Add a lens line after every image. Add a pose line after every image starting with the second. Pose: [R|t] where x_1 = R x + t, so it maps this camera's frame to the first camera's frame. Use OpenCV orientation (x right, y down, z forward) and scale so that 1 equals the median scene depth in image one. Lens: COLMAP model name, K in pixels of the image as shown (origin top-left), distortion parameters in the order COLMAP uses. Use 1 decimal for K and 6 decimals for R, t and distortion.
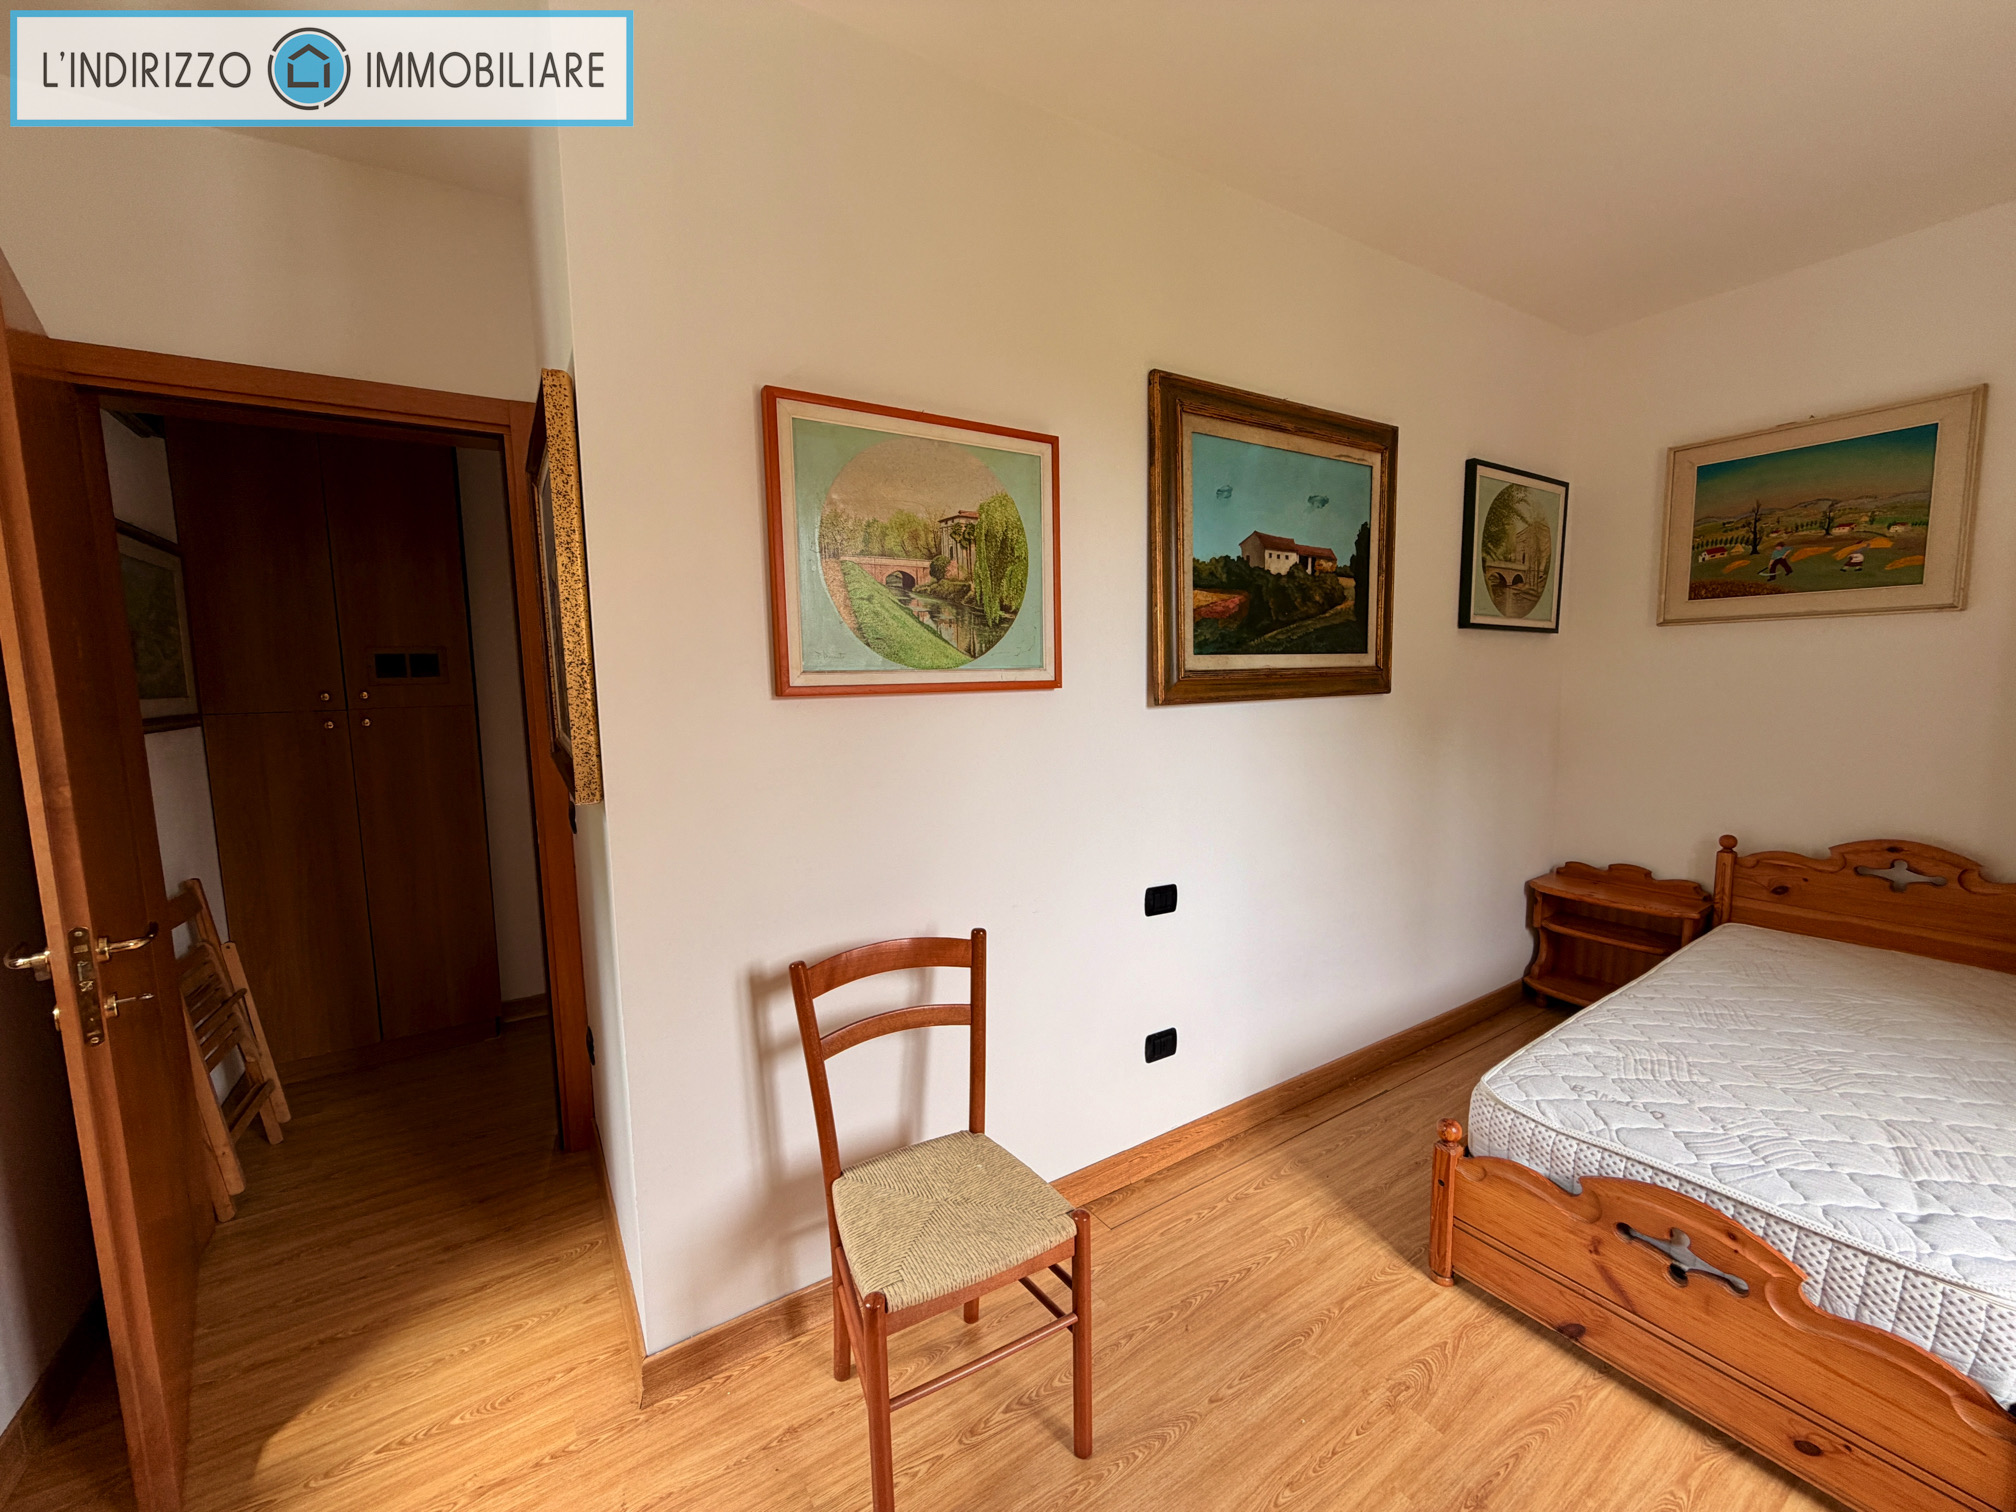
lens RADIAL K [[805.7, 0, 1000.0], [0, 805.7, 756.9], [0, 0, 1]] dist [-0.000631, 0.001013]
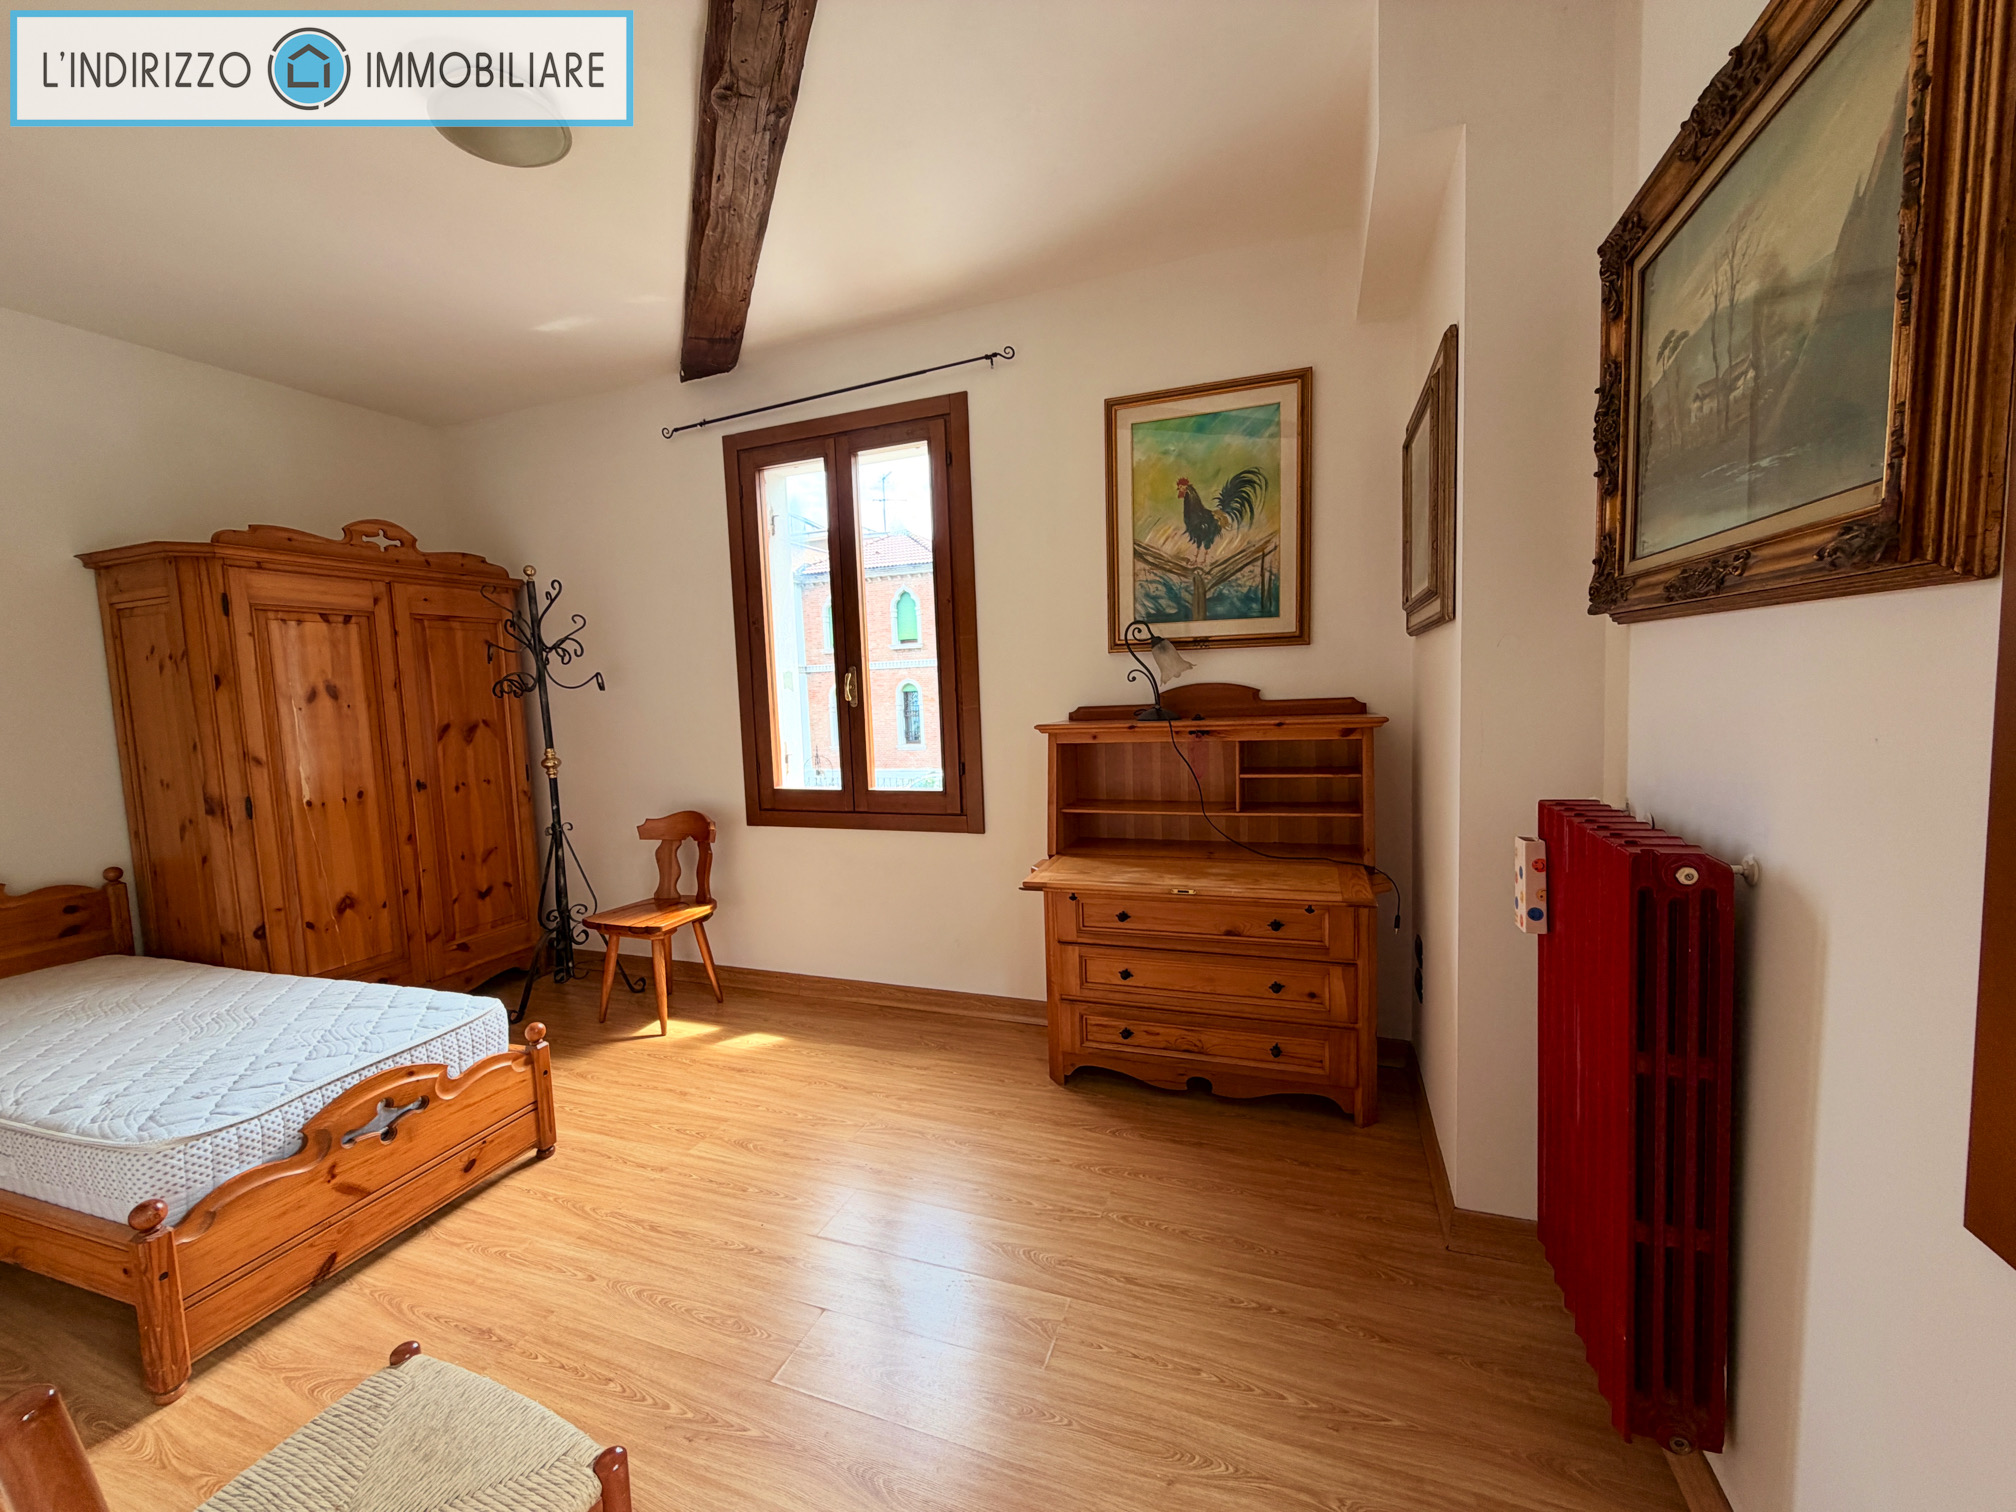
lens RADIAL K [[805.7, 0, 999.8], [0, 805.7, 755.2], [0, 0, 1]] dist [-0.000631, 0.001013]
pose [[-0.596128, -0.032389, 0.802236, -0.706161], [0.125950, 0.983043, 0.133280, -0.005521], [-0.792949, 0.180494, -0.581940, 0.795338]]
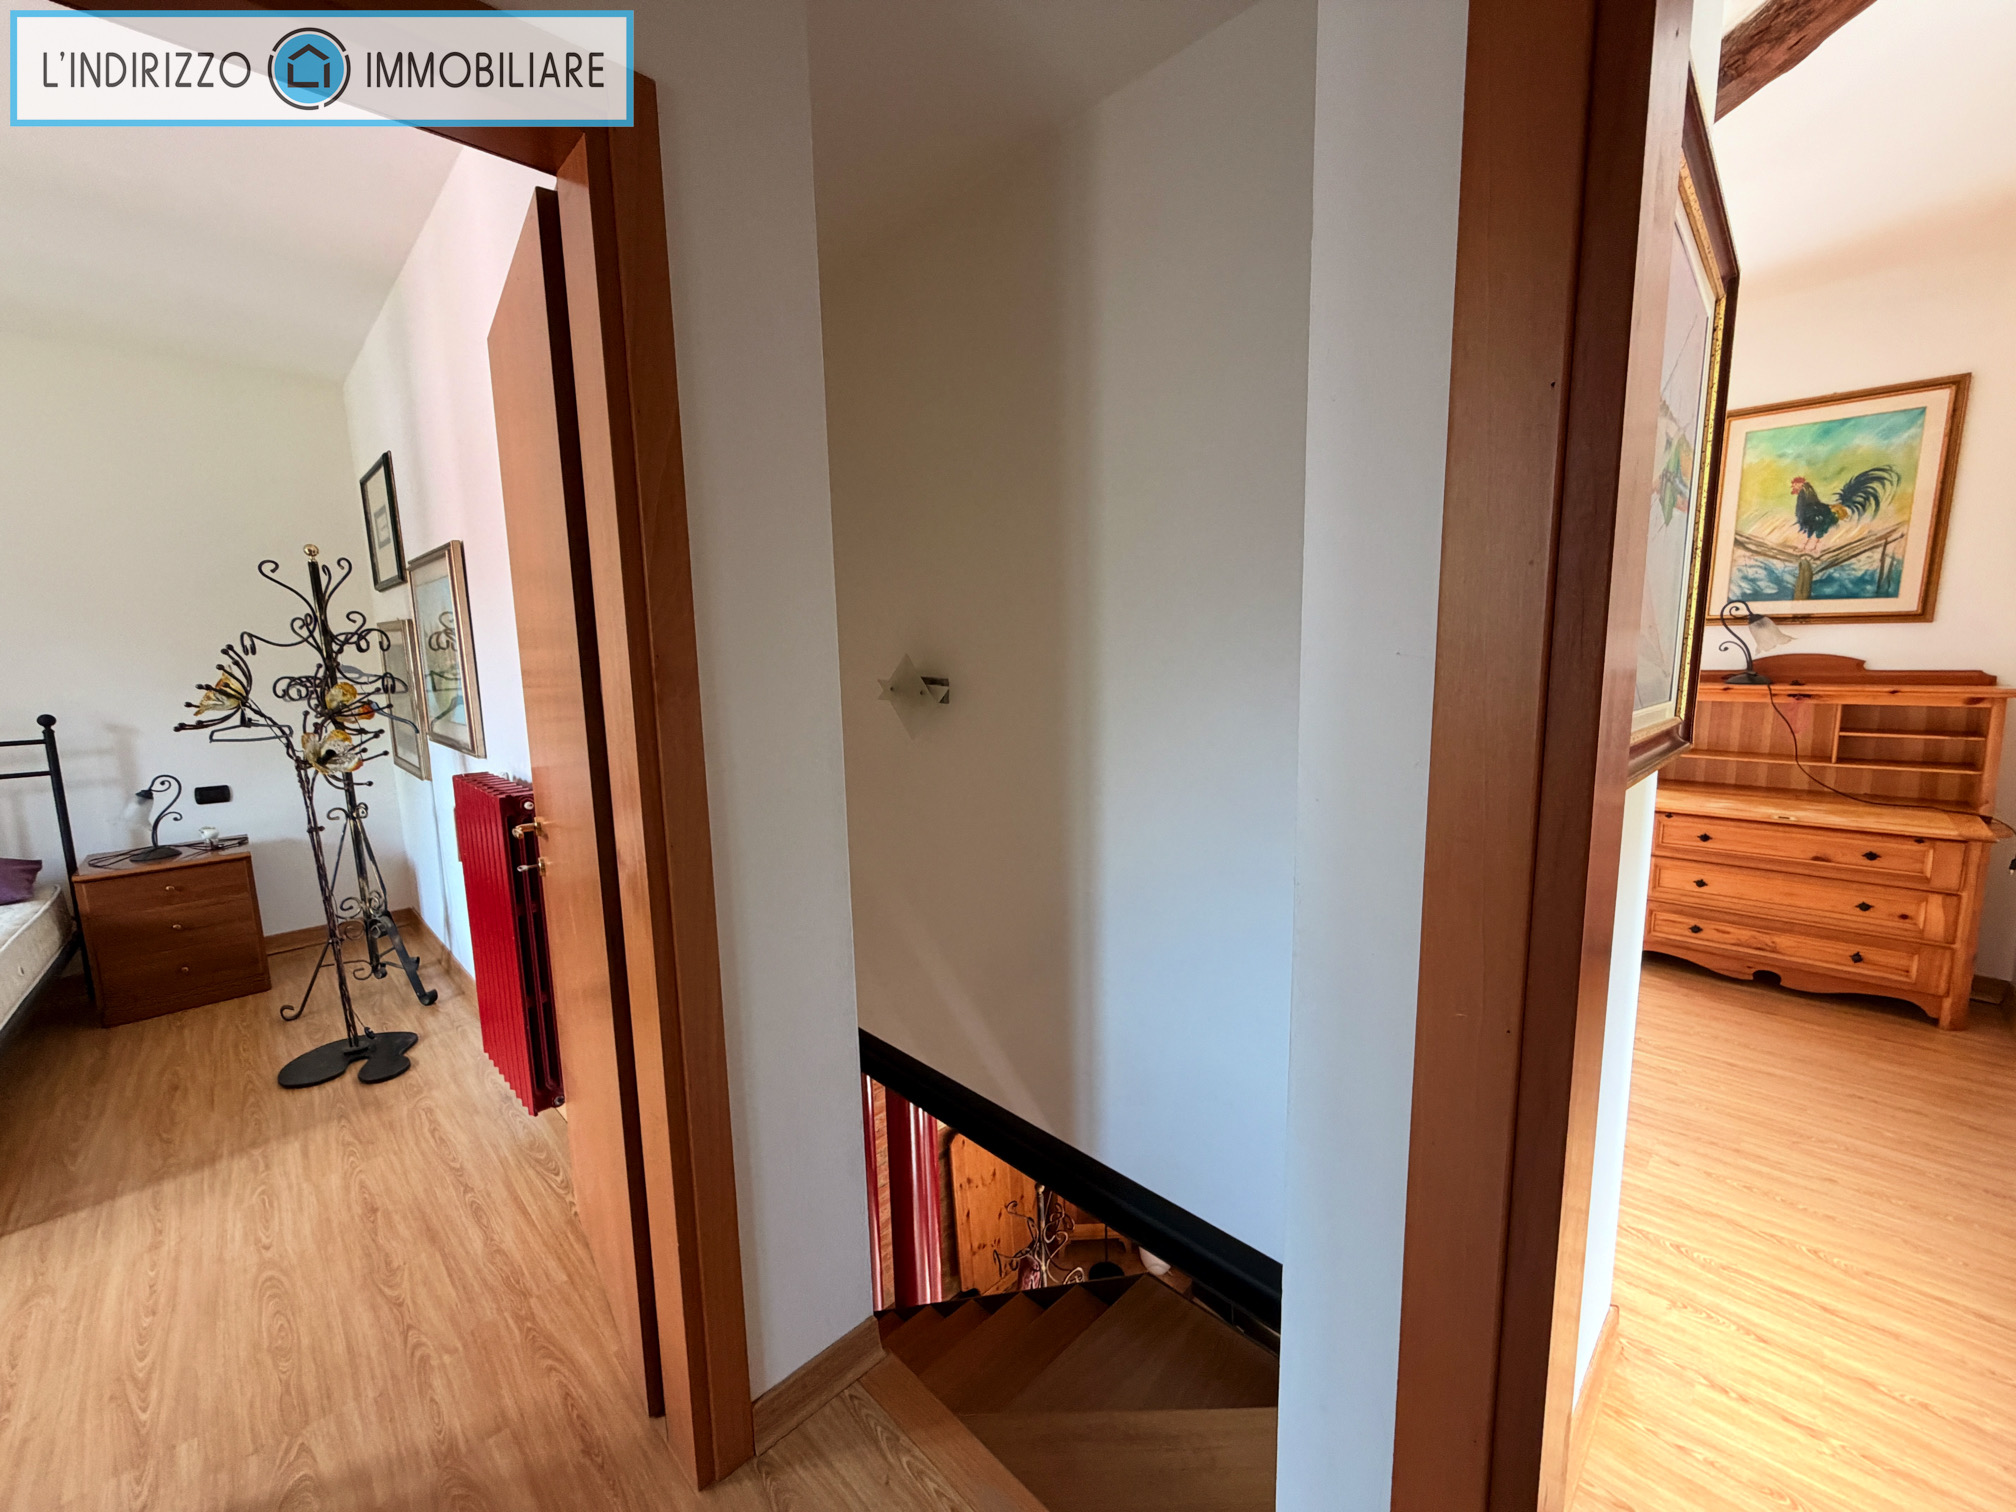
lens RADIAL K [[805.7, 0, 1005.8], [0, 805.7, 756.8], [0, 0, 1]] dist [-0.000631, 0.001013]
pose [[-0.215846, -0.113081, 0.969857, -1.213800], [0.117477, 0.983049, 0.140764, -0.160144], [-0.969335, 0.144319, -0.198902, 1.963191]]
